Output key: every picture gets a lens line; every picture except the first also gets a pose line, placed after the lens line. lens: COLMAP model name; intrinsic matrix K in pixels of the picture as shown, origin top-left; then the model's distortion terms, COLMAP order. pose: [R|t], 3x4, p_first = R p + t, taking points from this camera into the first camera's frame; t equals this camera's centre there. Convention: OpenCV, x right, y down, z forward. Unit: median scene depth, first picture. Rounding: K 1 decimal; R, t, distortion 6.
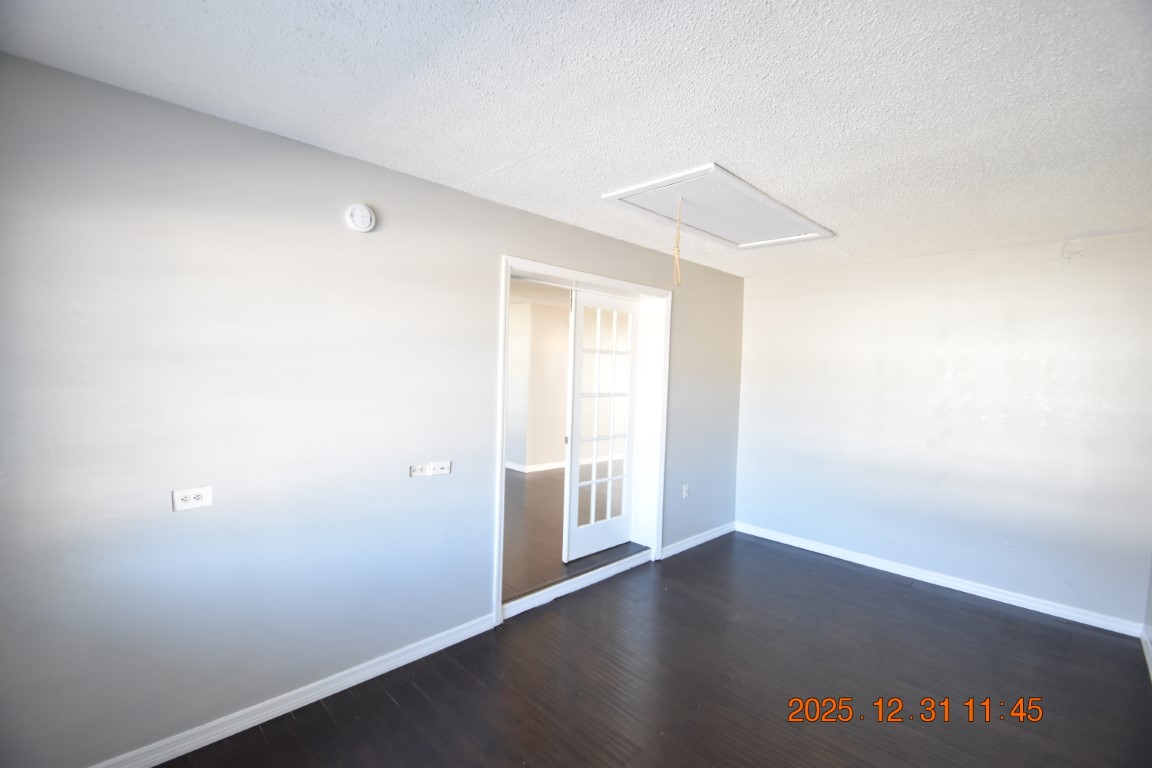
lens RADIAL K [[496.4, 0, 585.2], [0, 496.4, 377.7], [0, 0, 1]] dist [-0.000791, -0.000188]
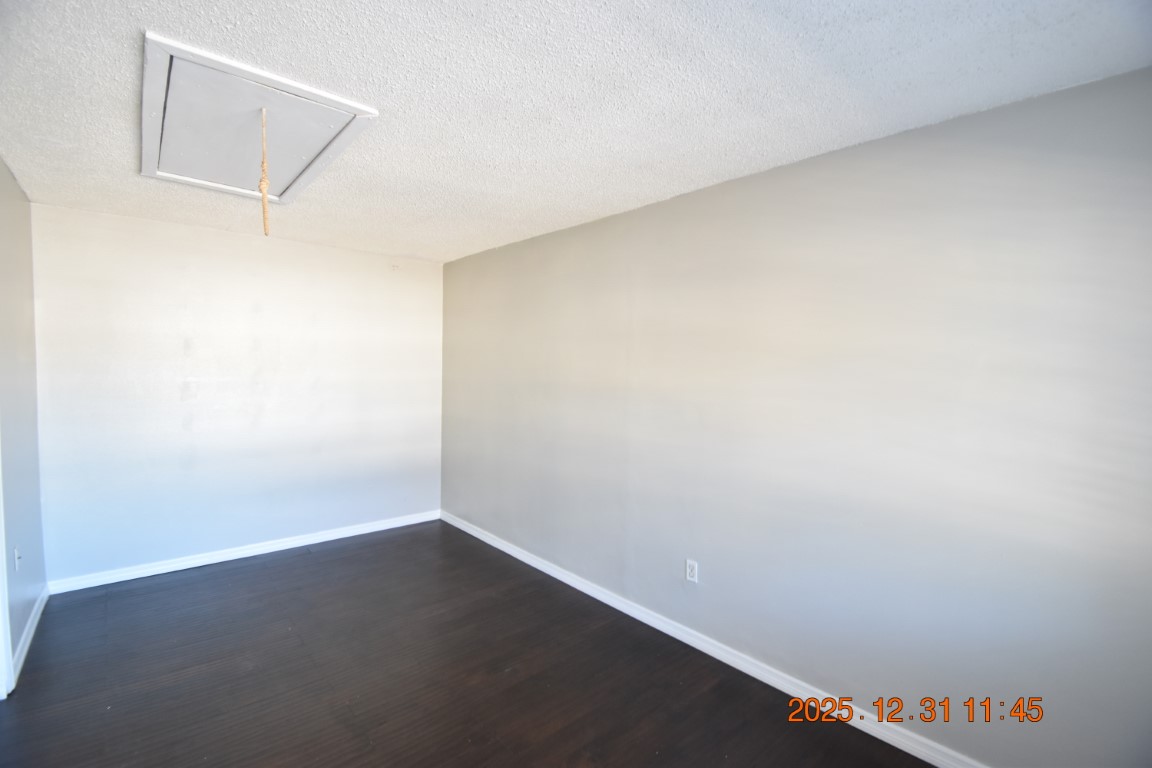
lens RADIAL K [[496.4, 0, 585.2], [0, 496.4, 377.7], [0, 0, 1]] dist [-0.000791, -0.000188]
pose [[0.083783, -0.059262, 0.994720, -0.402149], [-0.003907, 0.998203, 0.059798, -0.022212], [-0.996476, -0.008896, 0.083401, 0.401041]]
